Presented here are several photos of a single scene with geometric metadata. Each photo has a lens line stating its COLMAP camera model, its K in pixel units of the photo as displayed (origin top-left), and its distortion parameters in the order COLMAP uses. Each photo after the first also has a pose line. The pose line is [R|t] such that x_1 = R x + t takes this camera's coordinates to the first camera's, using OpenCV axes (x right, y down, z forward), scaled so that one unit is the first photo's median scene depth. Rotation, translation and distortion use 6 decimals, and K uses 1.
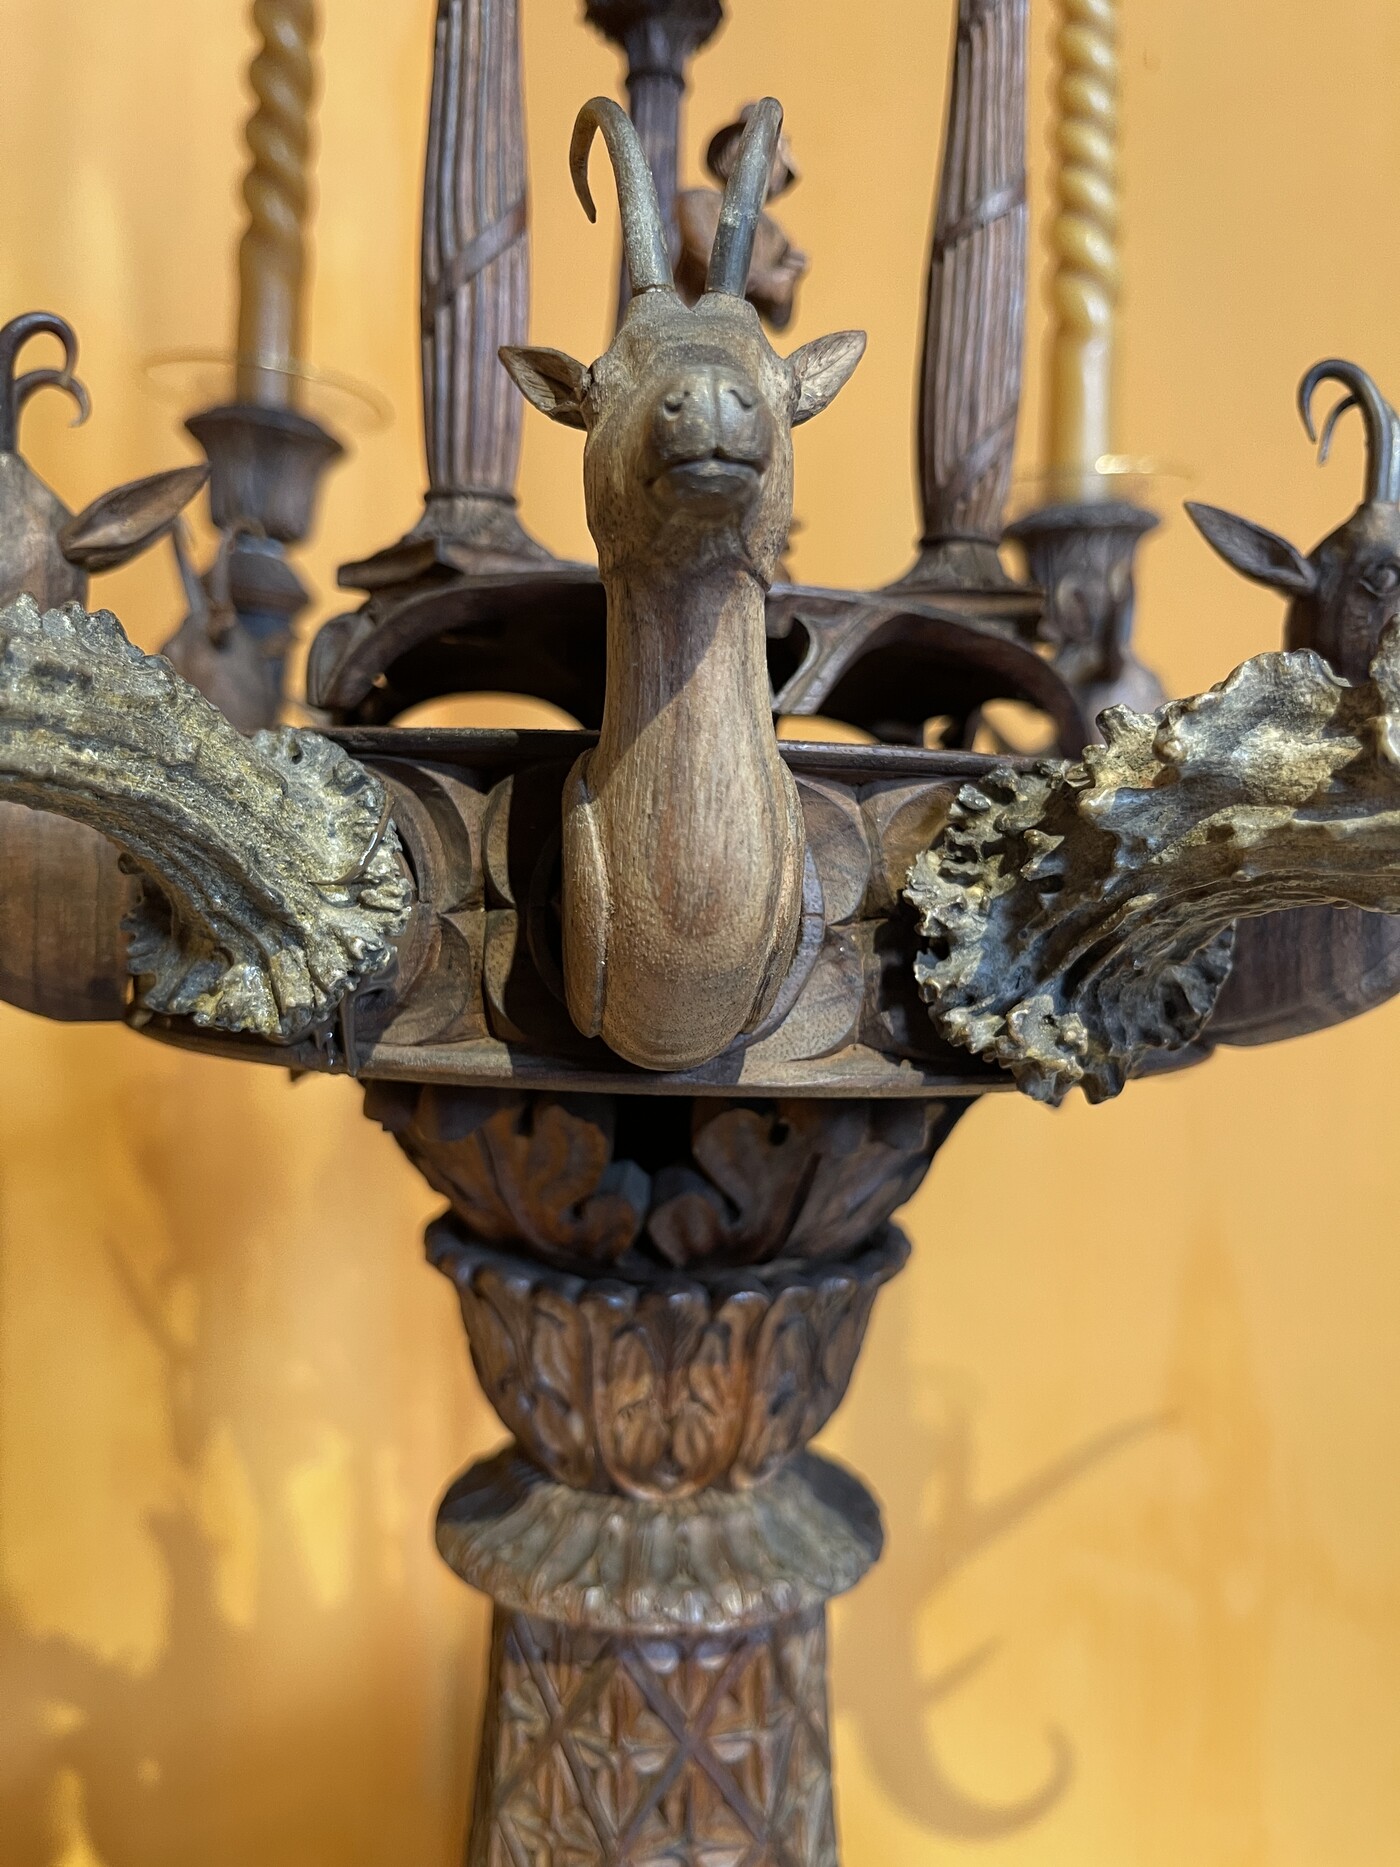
lens RADIAL K [[1504.3, 0, 700.0], [0, 1504.3, 933.5], [0, 0, 1]] dist [0.001144, -0.005530]
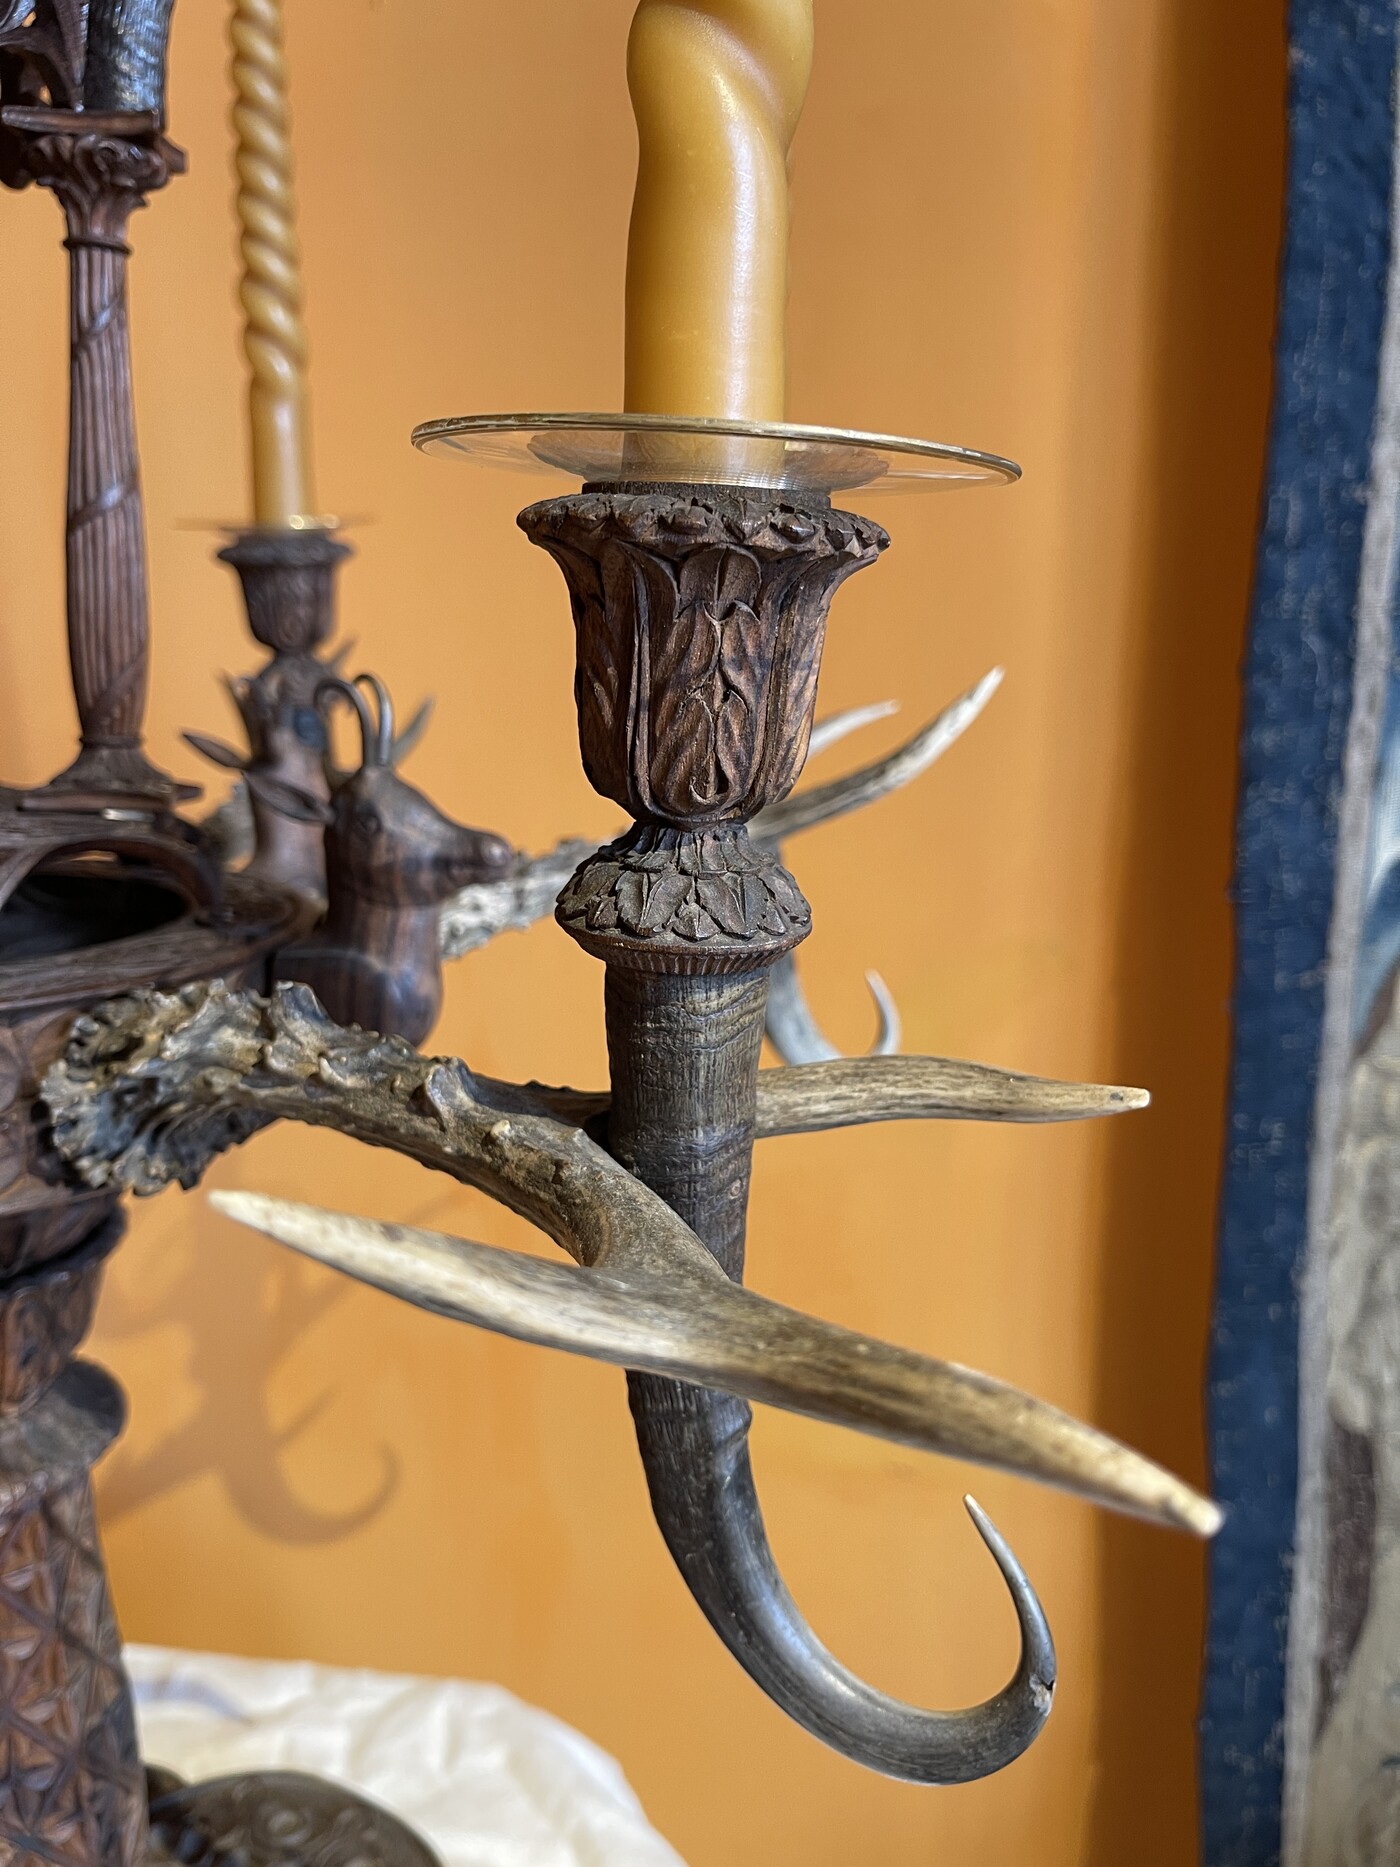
lens RADIAL K [[1504.3, 0, 700.0], [0, 1504.3, 933.5], [0, 0, 1]] dist [0.001144, -0.005530]
pose [[0.921358, -0.092617, 0.377521, 0.142484], [0.023053, 0.982510, 0.184778, -0.350449], [-0.388032, -0.161544, 0.907378, -0.513780]]
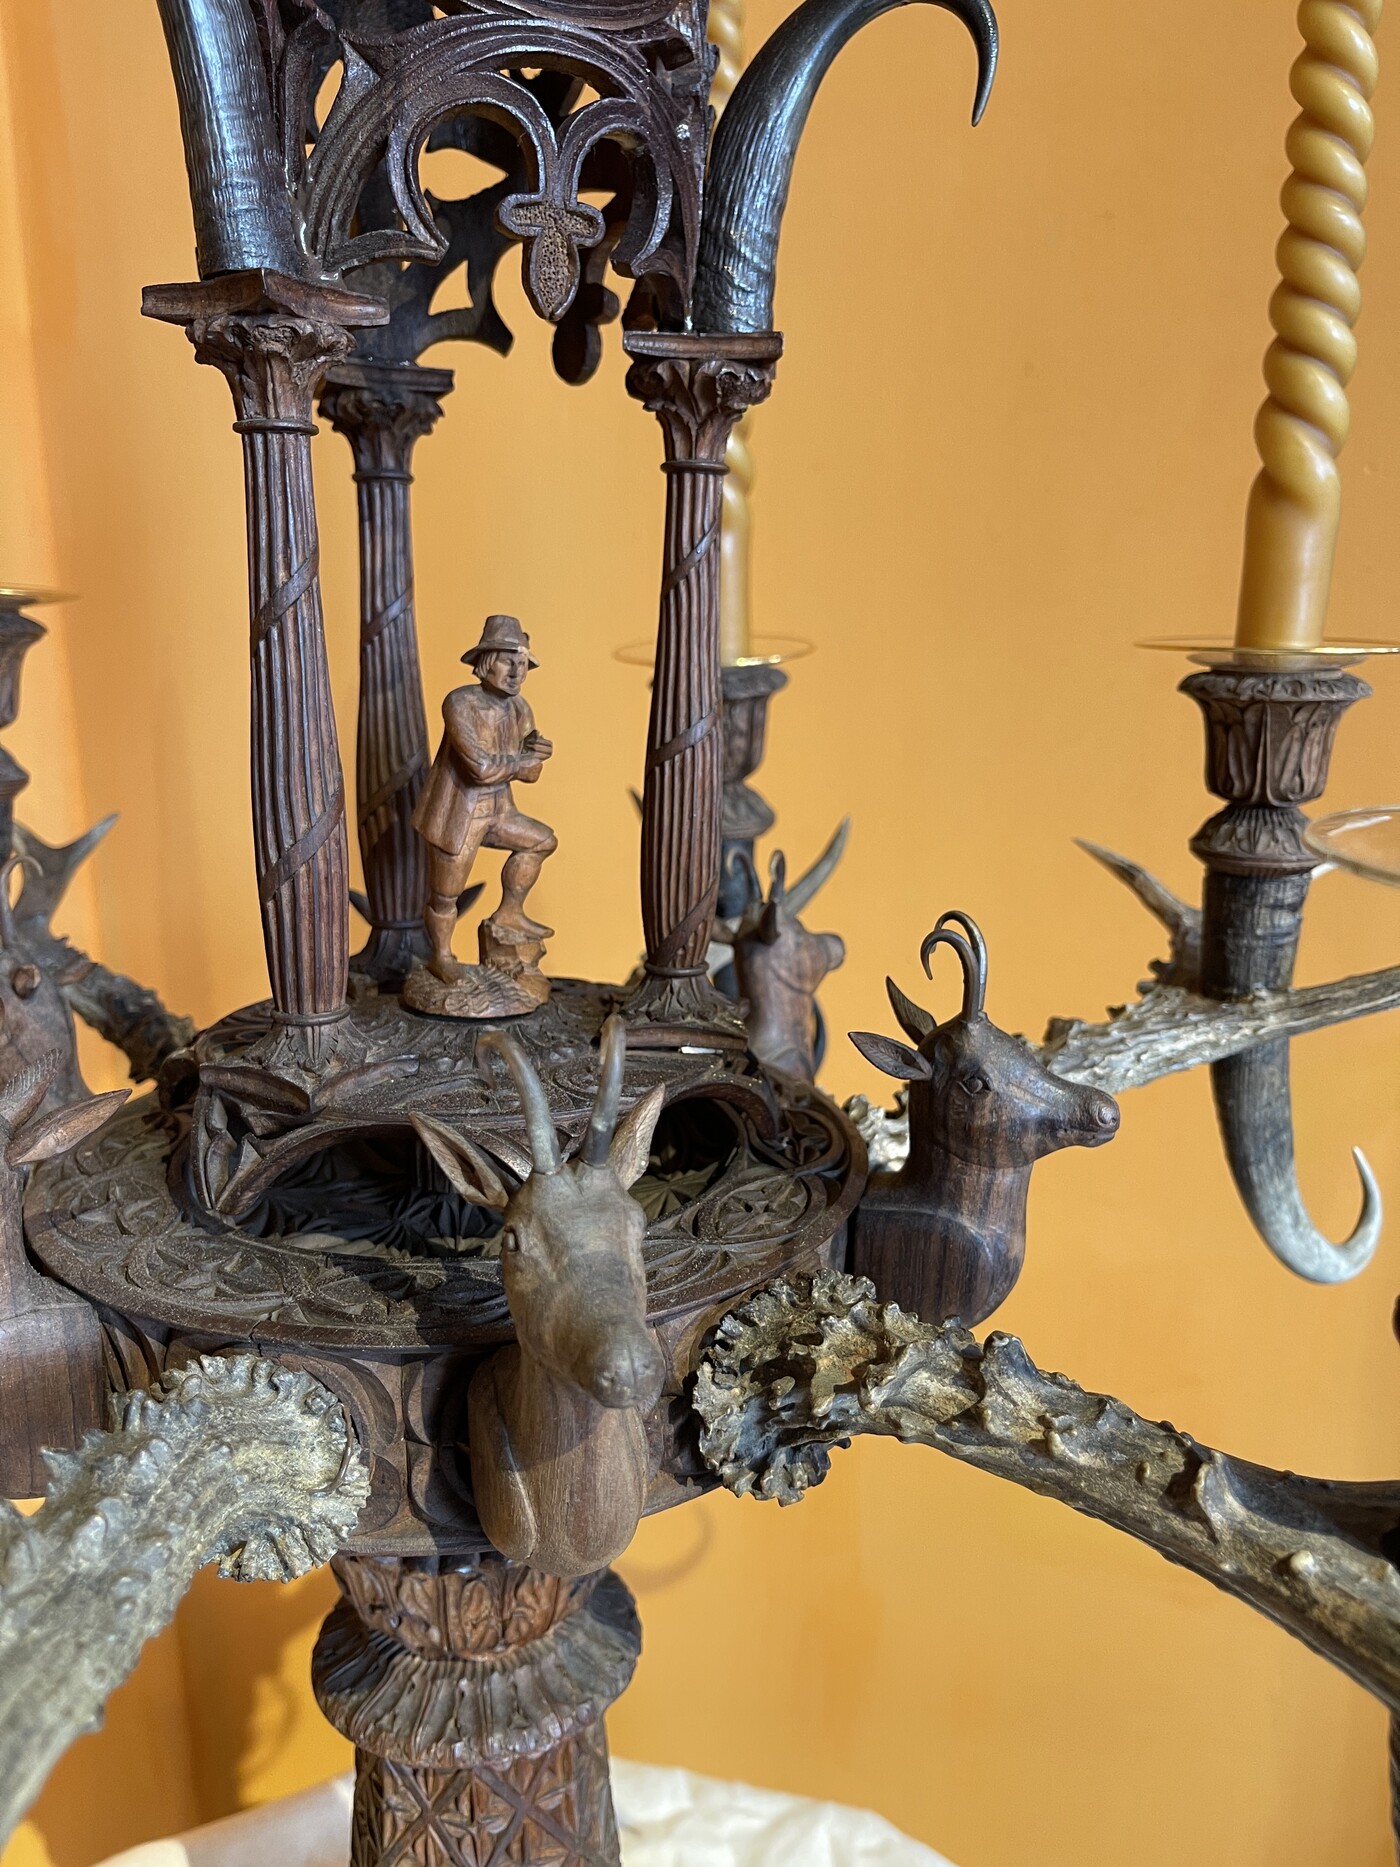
lens RADIAL K [[1477.3, 0, 708.1], [0, 1477.3, 932.8], [0, 0, 1]] dist [0.056668, -0.088968]
pose [[0.960400, -0.078152, 0.267439, -0.159450], [0.022521, 0.978490, 0.205062, -0.595491], [-0.277712, -0.190918, 0.941502, -0.250454]]
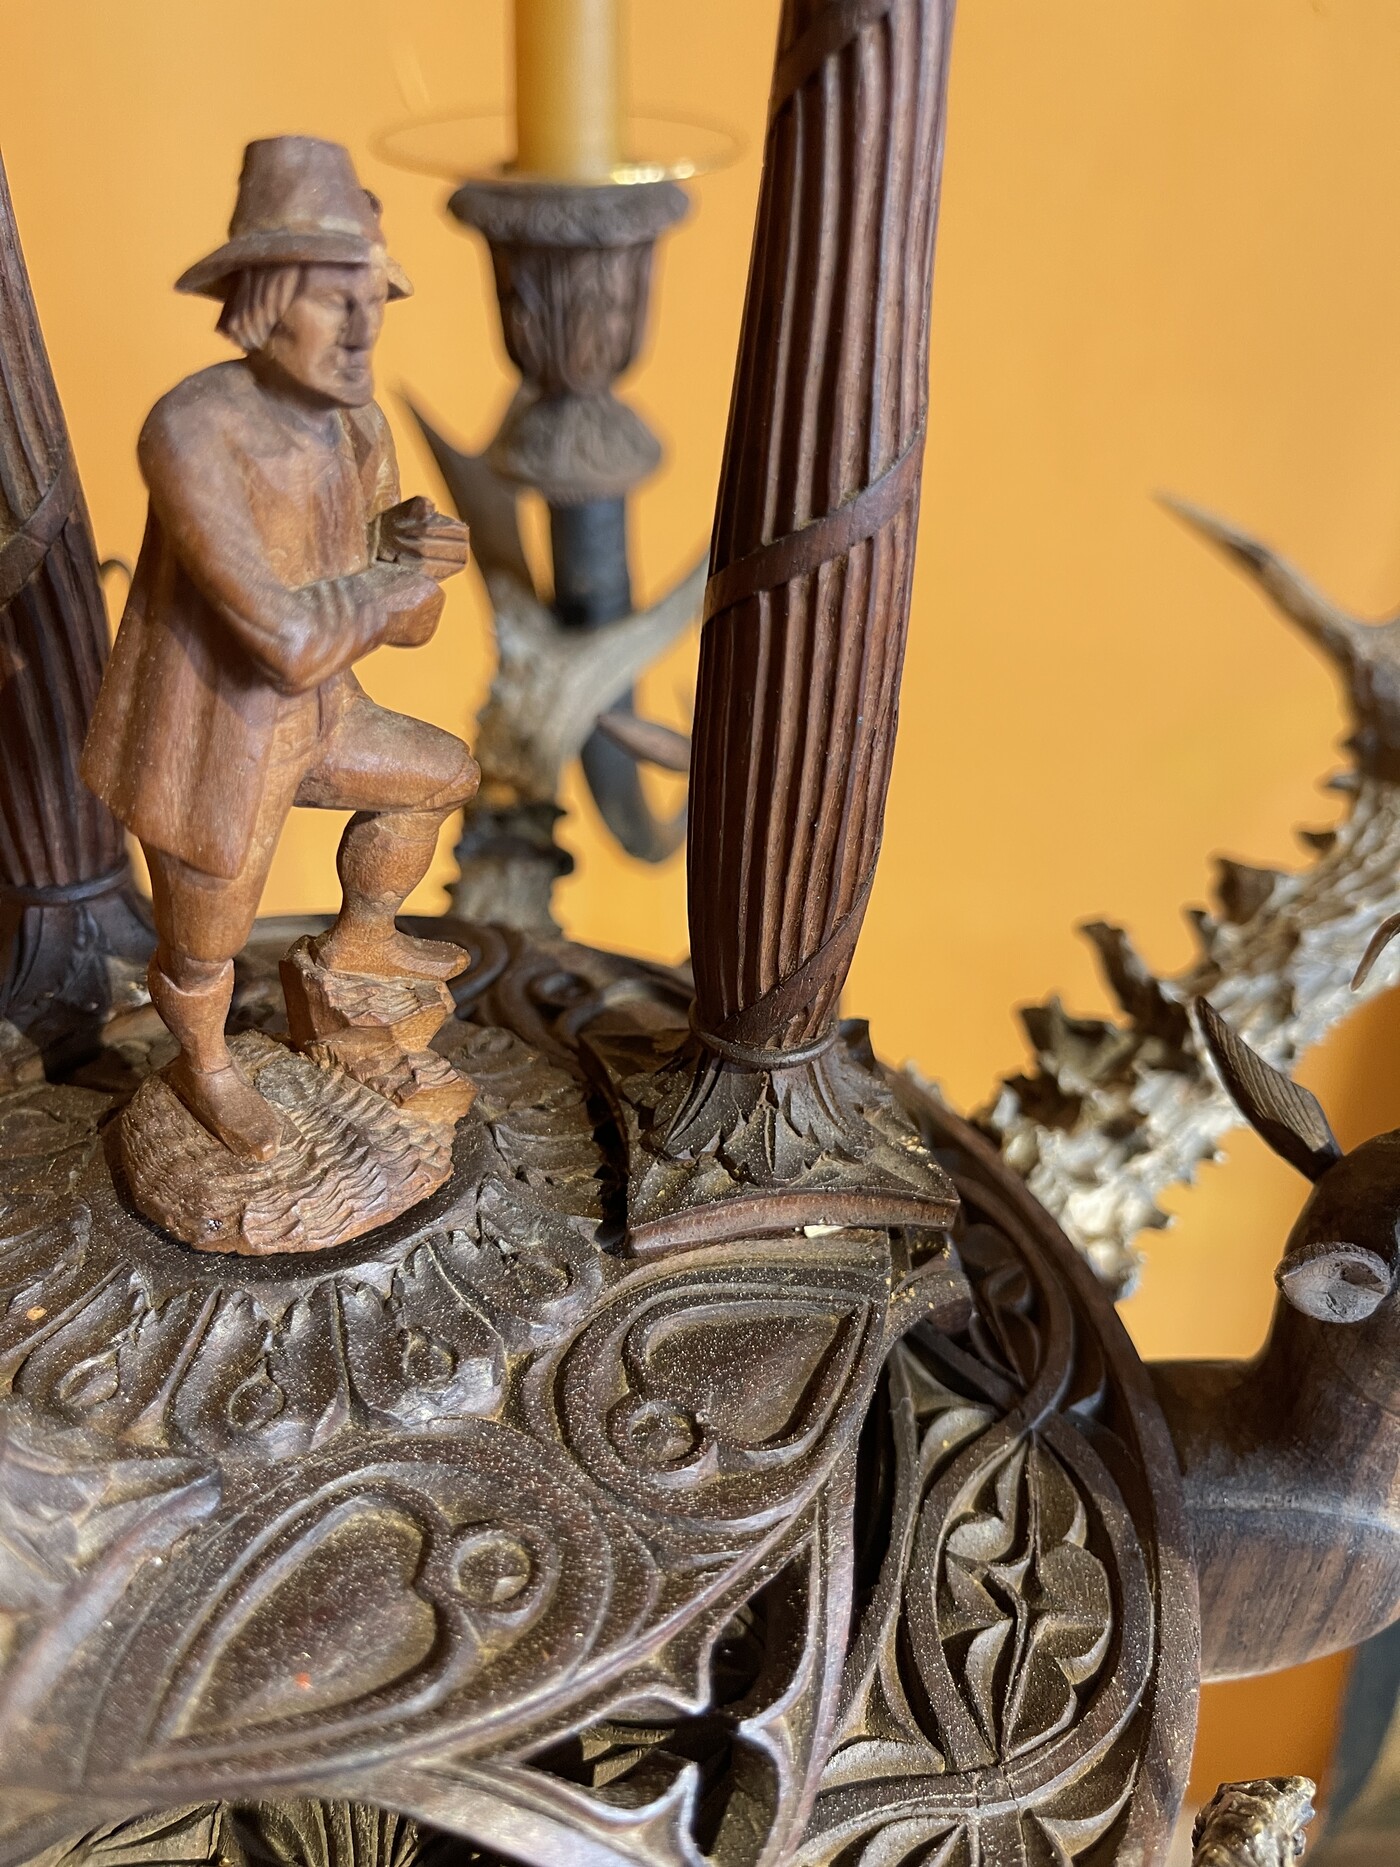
lens RADIAL K [[1504.3, 0, 700.0], [0, 1504.3, 933.5], [0, 0, 1]] dist [0.001144, -0.005530]
pose [[0.879391, -0.240939, 0.410634, -0.087044], [-0.003887, 0.858832, 0.512242, -0.629263], [-0.476085, -0.452057, 0.754313, 0.629110]]
